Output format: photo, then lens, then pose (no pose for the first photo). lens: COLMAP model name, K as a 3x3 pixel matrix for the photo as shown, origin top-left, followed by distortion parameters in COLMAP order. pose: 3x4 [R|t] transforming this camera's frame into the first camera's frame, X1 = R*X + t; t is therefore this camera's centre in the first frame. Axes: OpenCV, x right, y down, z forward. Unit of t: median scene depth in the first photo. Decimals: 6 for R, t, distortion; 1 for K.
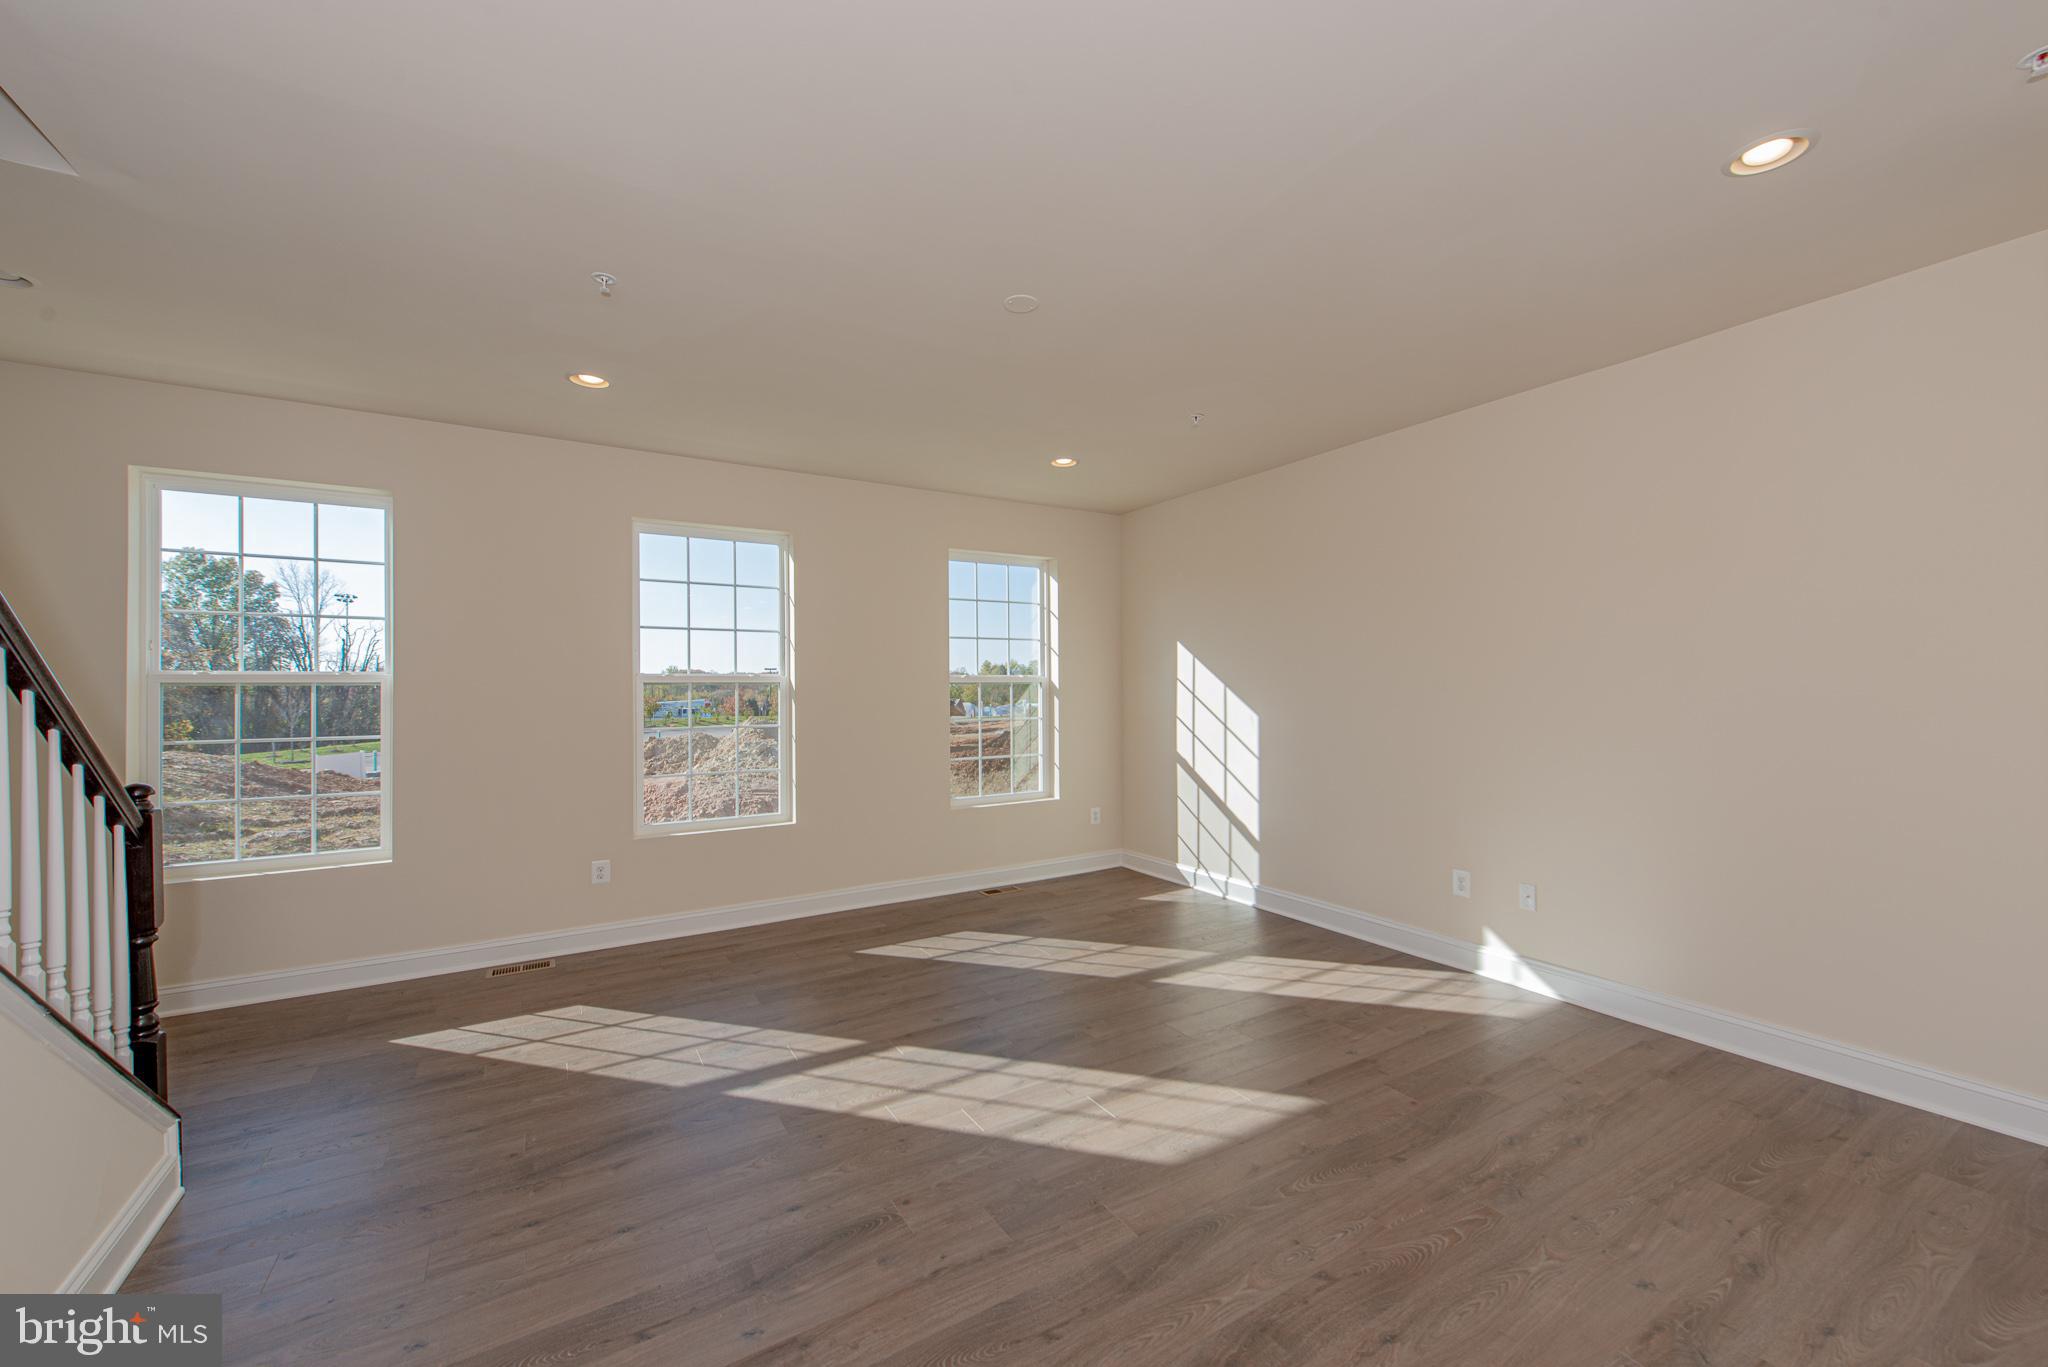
lens RADIAL K [[797.4, 0, 1037.8], [0, 797.4, 685.3], [0, 0, 1]] dist [0.018908, -0.005963]
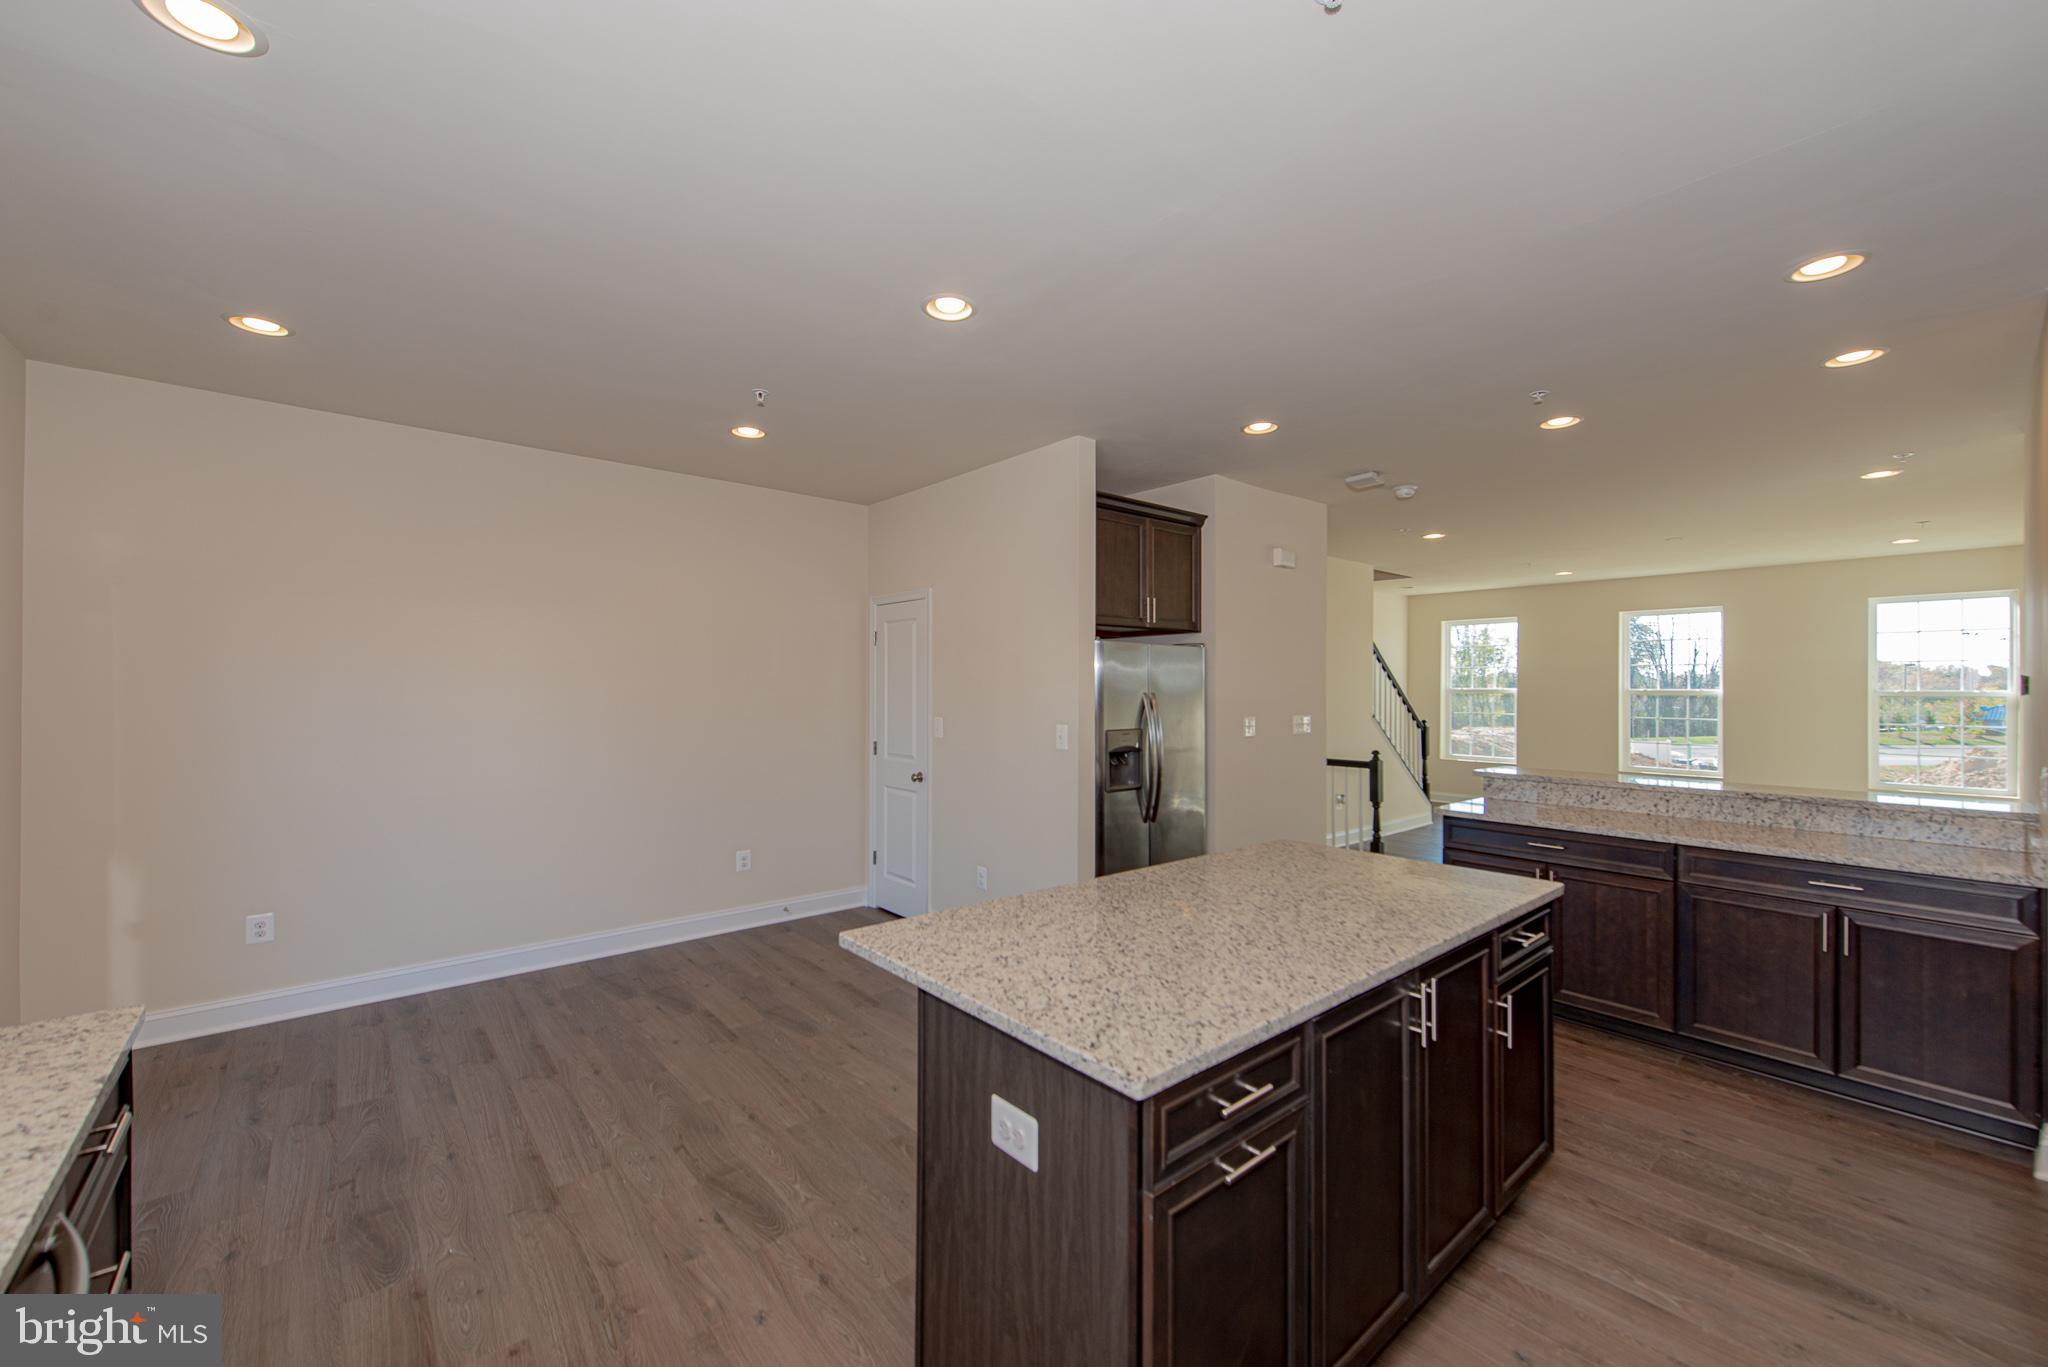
lens RADIAL K [[800.9, 0, 1036.0], [0, 800.9, 685.3], [0, 0, 1]] dist [0.013735, -0.004414]
pose [[0.162390, 0.006411, -0.986706, 1.680219], [-0.003943, 0.999975, 0.005848, -0.043840], [0.986719, 0.002941, 0.162412, -1.041497]]
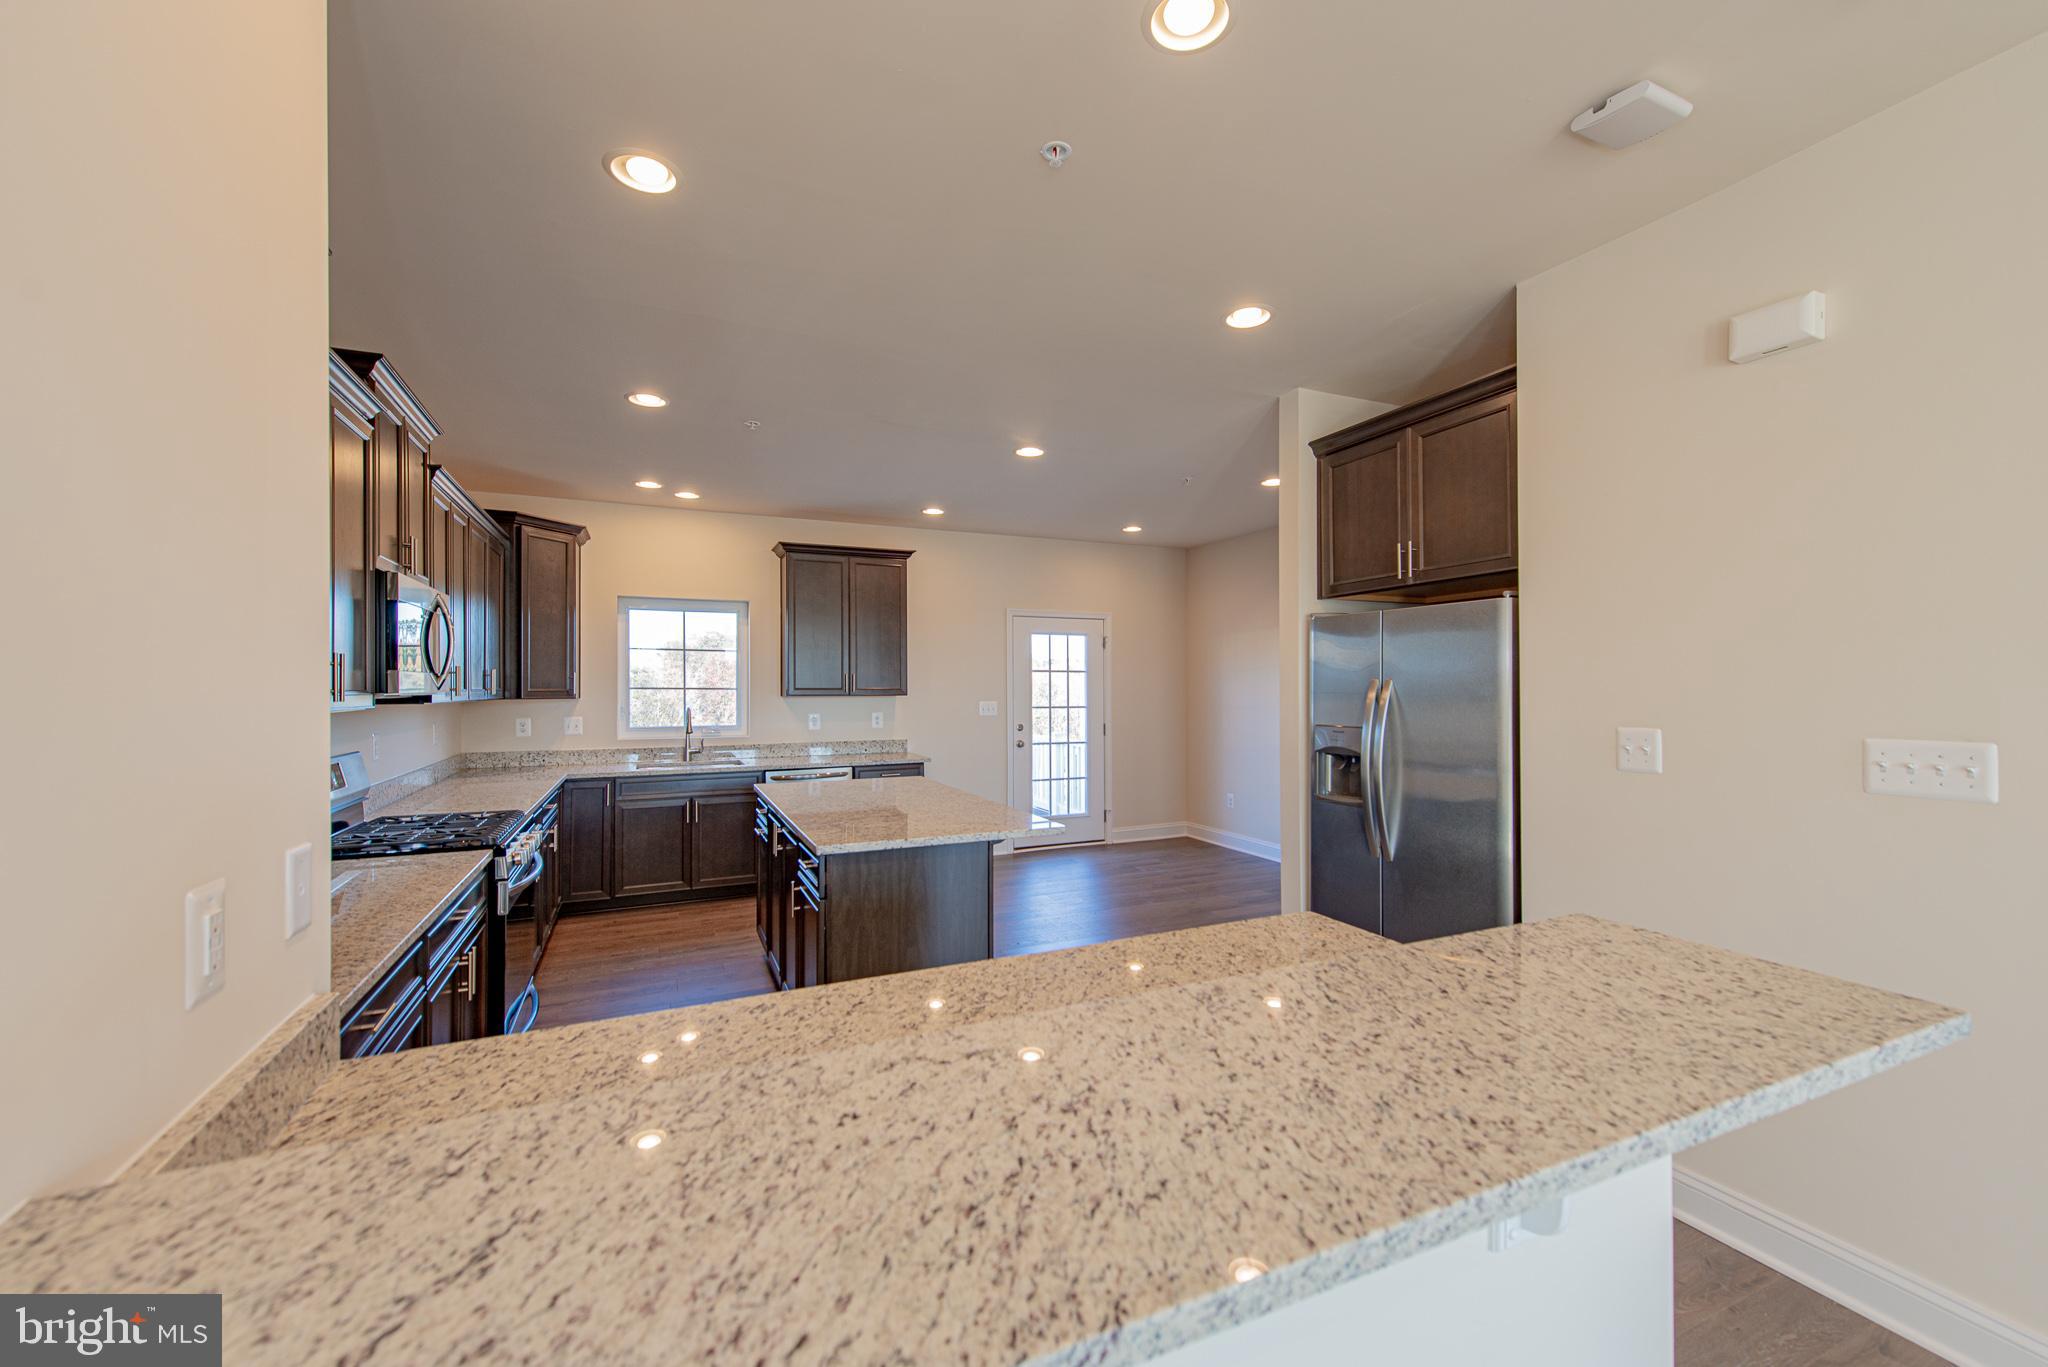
lens RADIAL K [[817.0, 0, 1035.3], [0, 817.0, 685.2], [0, 0, 1]] dist [0.011330, -0.000572]
pose [[-0.993423, 0.012726, 0.113795, 0.739223], [0.012403, 0.999917, -0.003548, -0.020262], [-0.113830, -0.002113, -0.993498, 0.322005]]
